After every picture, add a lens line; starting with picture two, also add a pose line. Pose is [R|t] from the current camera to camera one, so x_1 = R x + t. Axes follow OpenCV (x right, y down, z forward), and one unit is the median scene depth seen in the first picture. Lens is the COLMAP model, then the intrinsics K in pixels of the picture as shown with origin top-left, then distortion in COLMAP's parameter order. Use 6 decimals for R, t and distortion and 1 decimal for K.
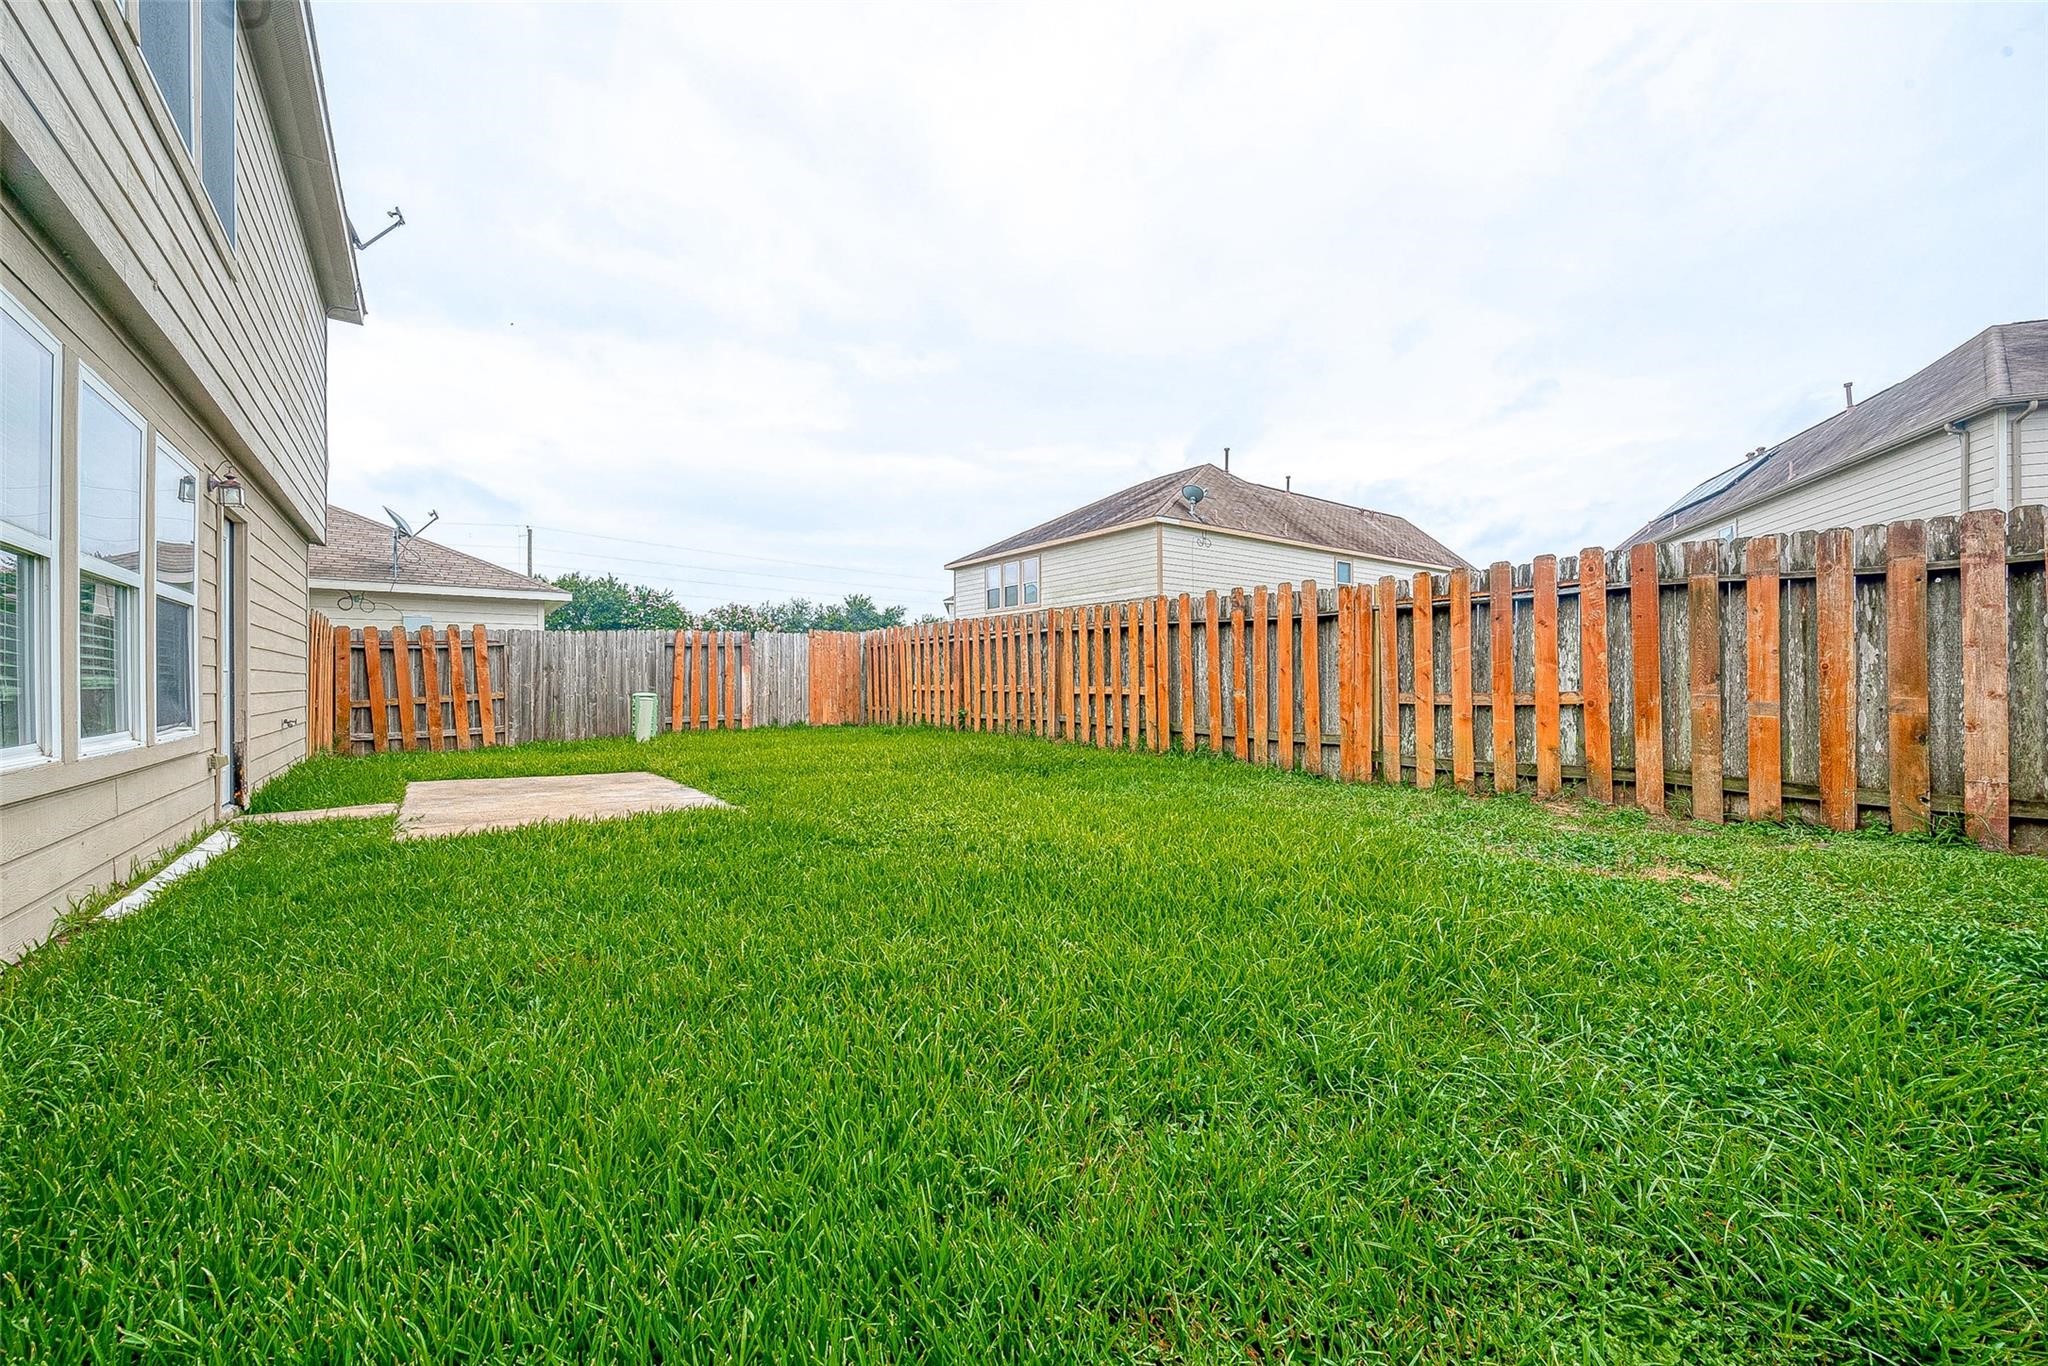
lens RADIAL K [[807.0, 0, 1035.6], [0, 807.0, 682.6], [0, 0, 1]] dist [-0.001816, -0.000520]
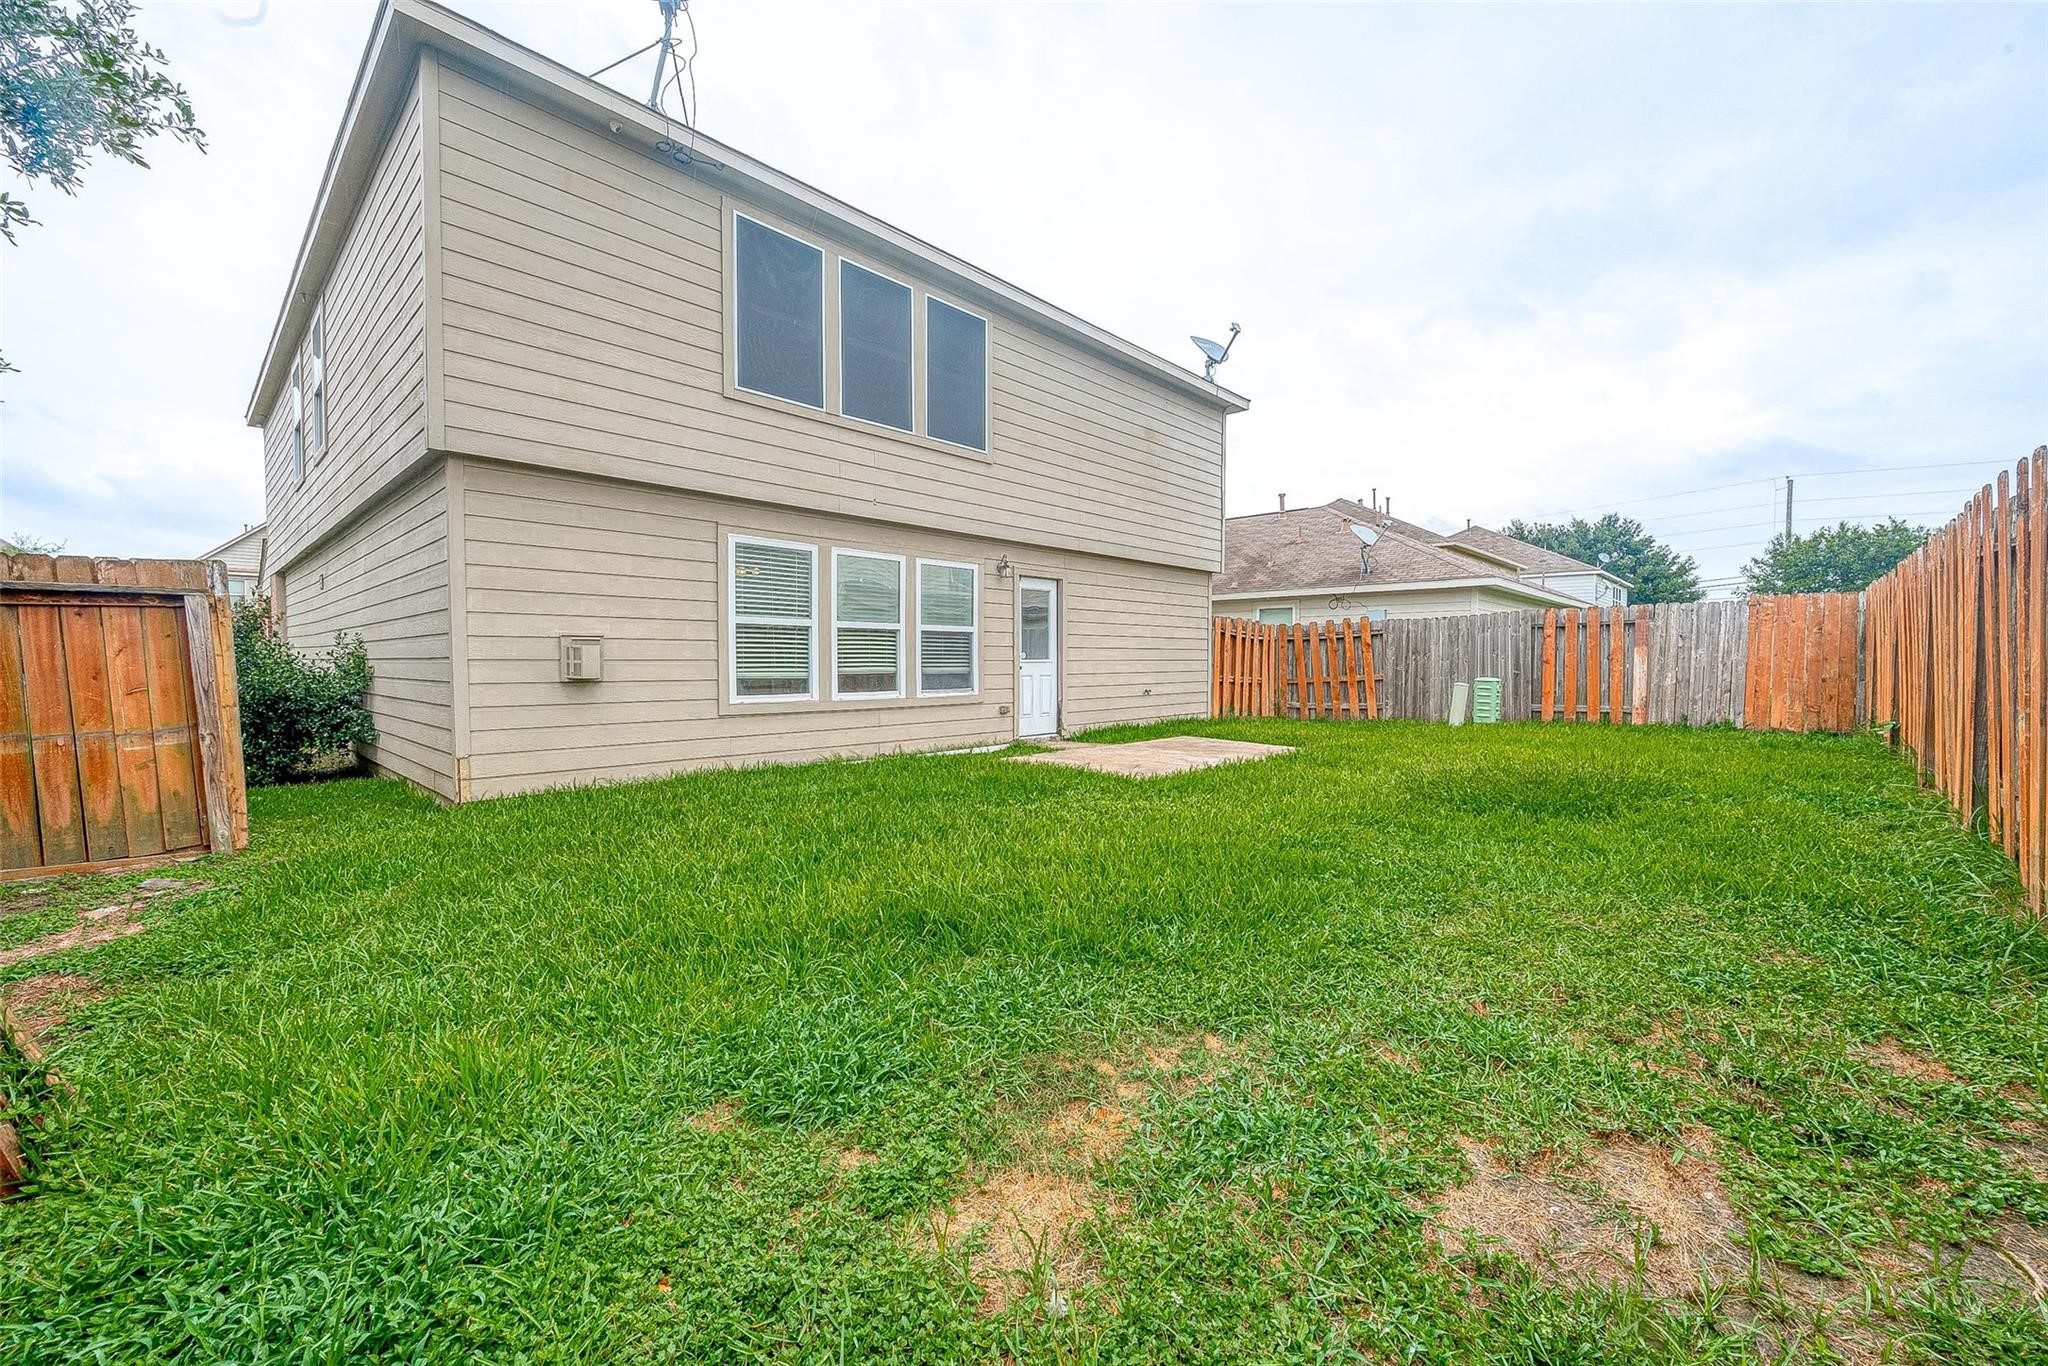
lens RADIAL K [[794.2, 0, 1034.5], [0, 794.2, 685.8], [0, 0, 1]] dist [-0.011606, -0.000229]
pose [[0.180339, 0.038027, -0.982869, 0.384086], [0.001081, 0.999244, 0.038858, -0.016635], [0.983604, -0.008070, 0.180162, 0.311225]]
